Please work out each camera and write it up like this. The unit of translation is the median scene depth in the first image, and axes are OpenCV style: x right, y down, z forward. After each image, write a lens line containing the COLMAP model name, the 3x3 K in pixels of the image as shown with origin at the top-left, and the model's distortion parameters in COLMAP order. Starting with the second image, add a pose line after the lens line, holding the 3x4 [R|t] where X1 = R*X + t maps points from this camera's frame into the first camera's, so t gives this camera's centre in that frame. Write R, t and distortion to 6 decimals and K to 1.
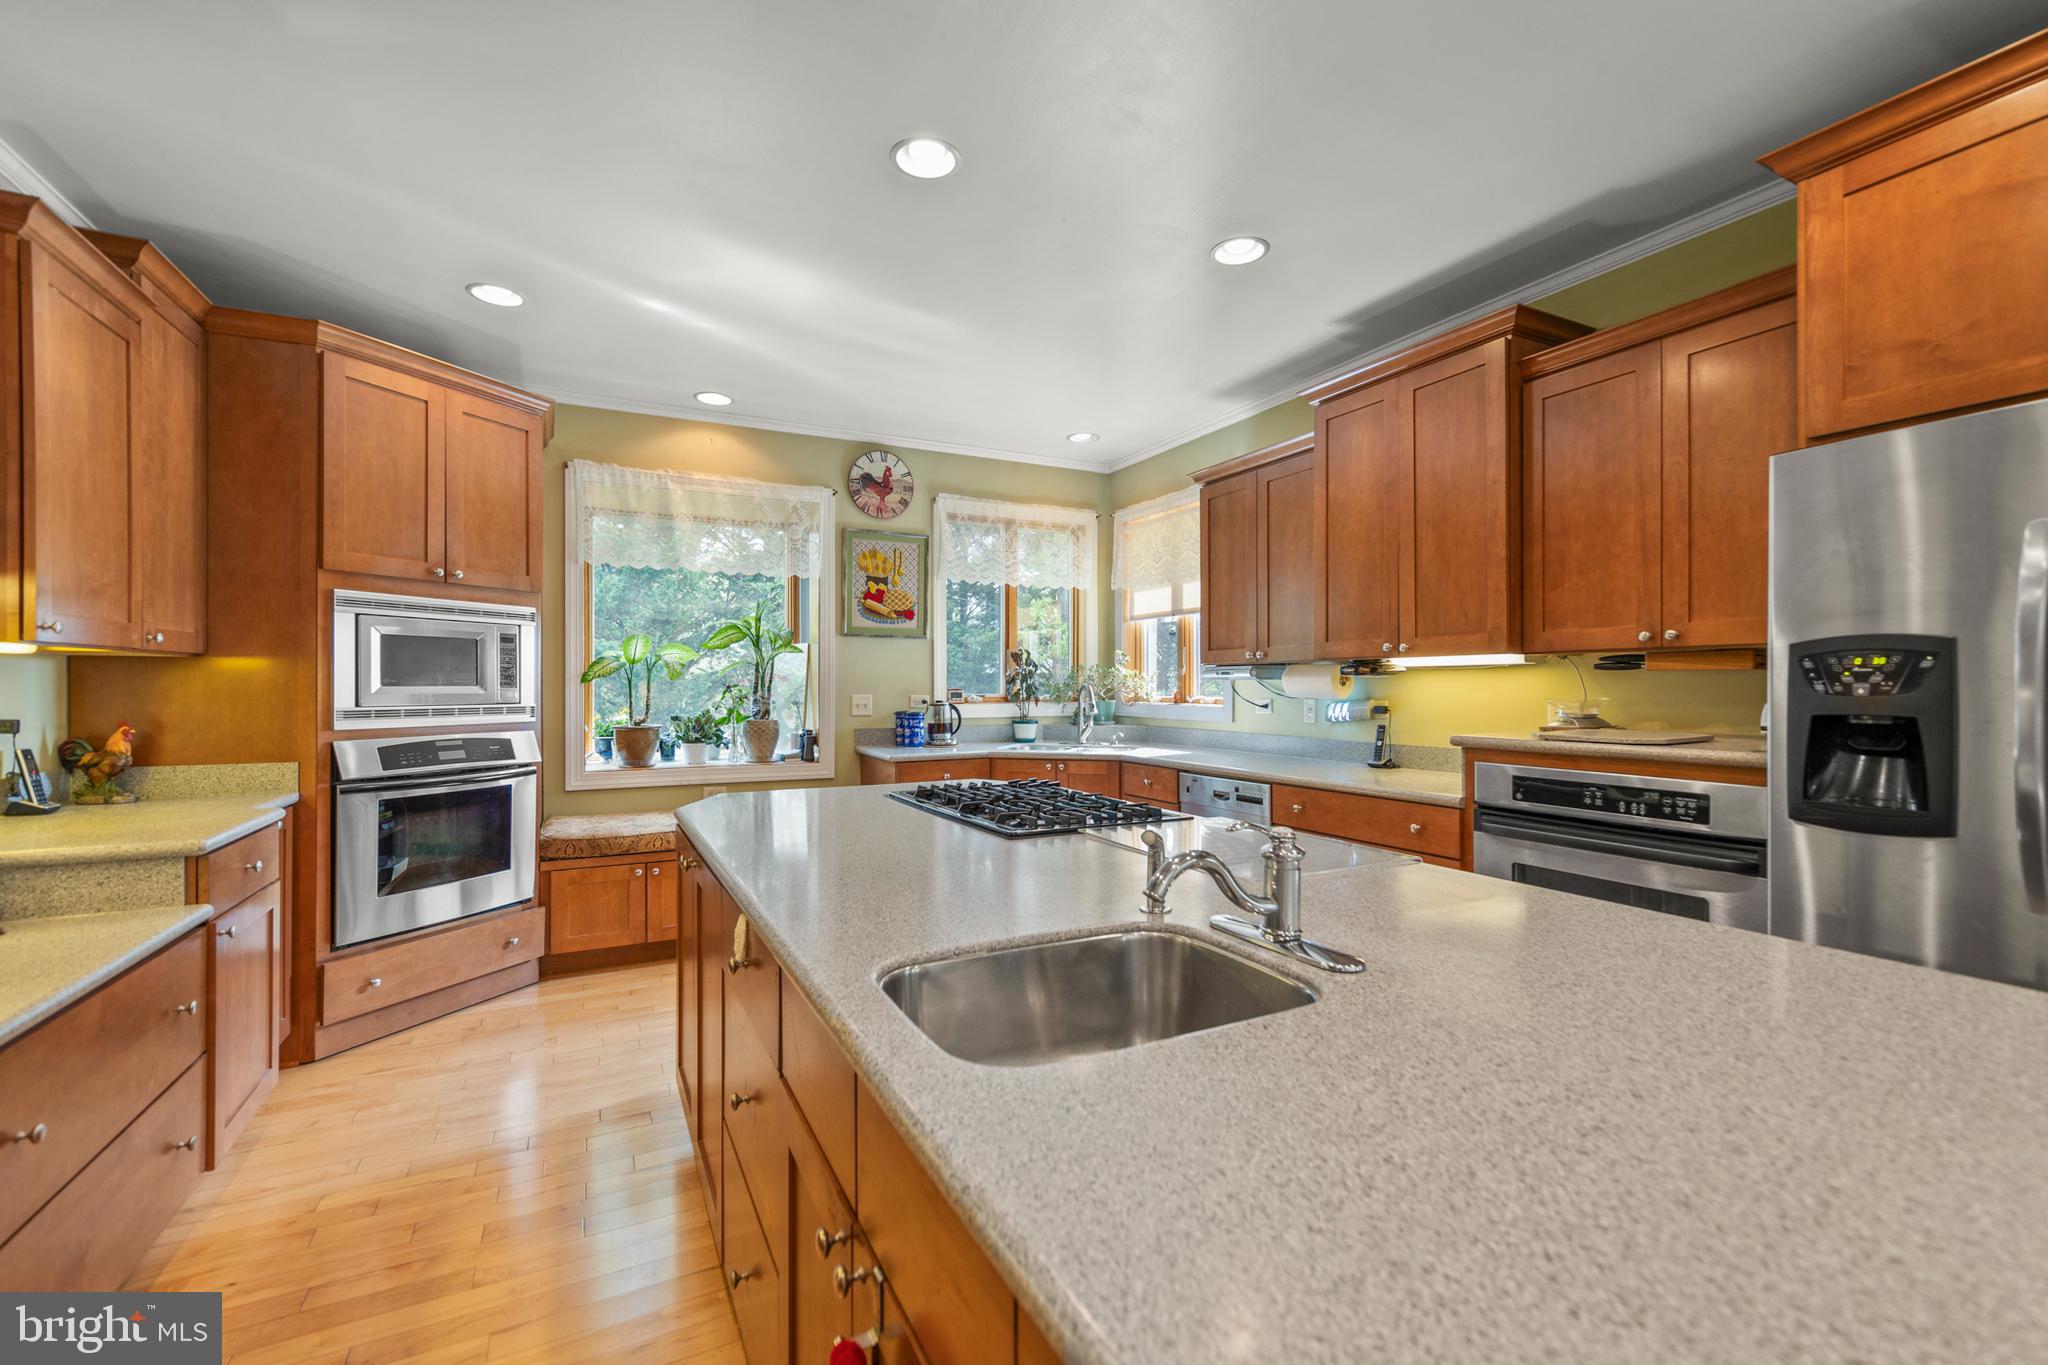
lens RADIAL K [[841.8, 0, 1009.2], [0, 841.8, 685.9], [0, 0, 1]] dist [0.004759, -0.000499]
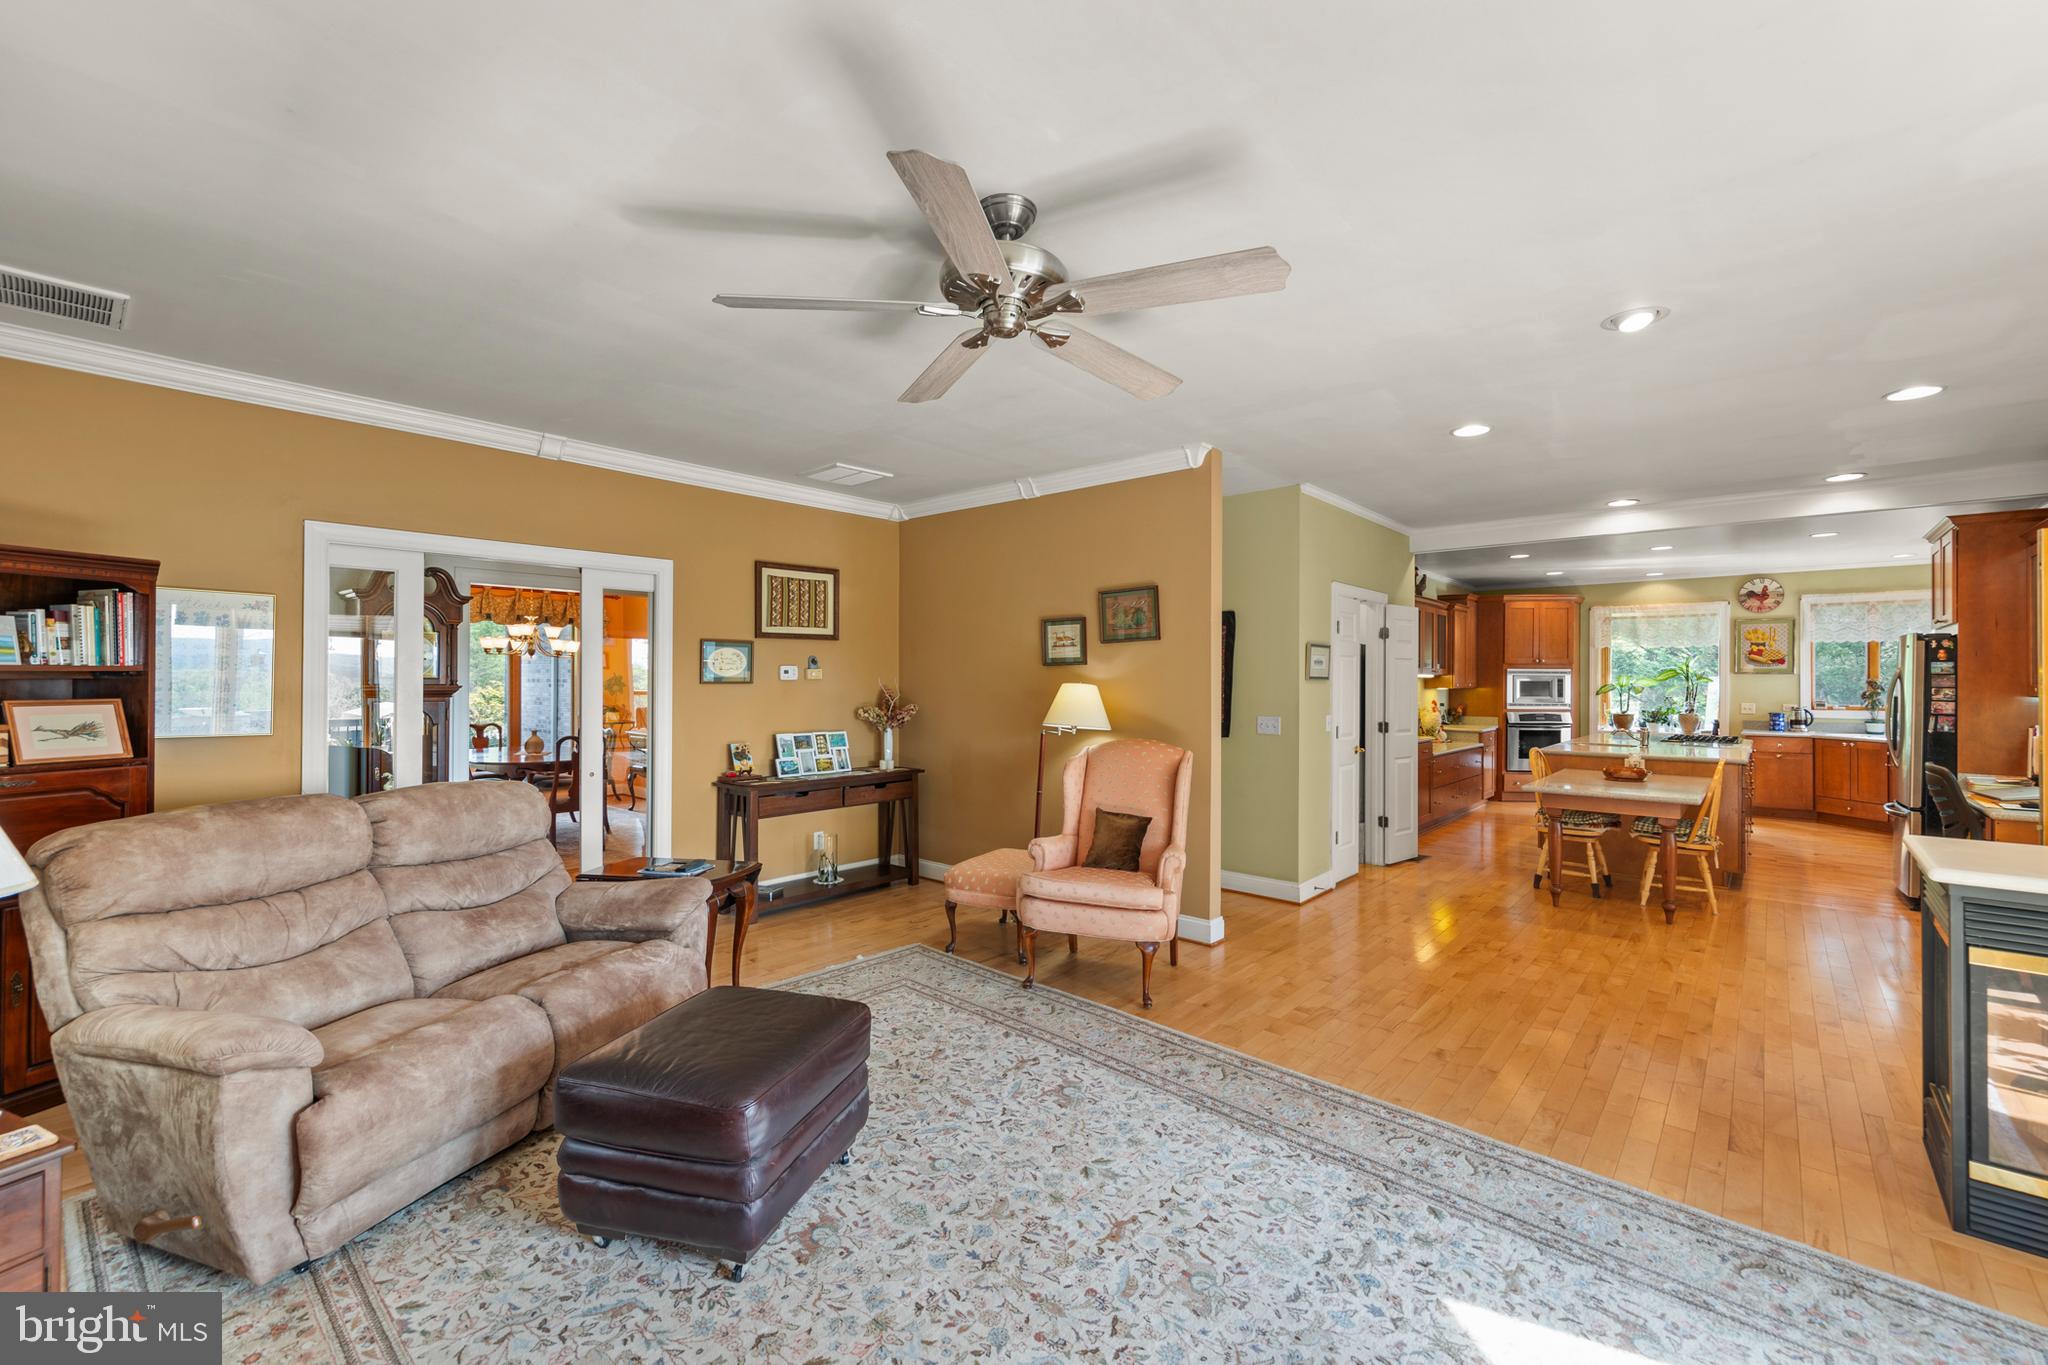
lens RADIAL K [[841.8, 0, 1034.7], [0, 841.8, 679.5], [0, 0, 1]] dist [0.004759, -0.000499]
pose [[0.370023, 0.001319, -0.929022, 1.428193], [-0.005738, 0.999983, -0.000866, -0.046090], [0.929005, 0.005651, 0.370025, -1.752912]]
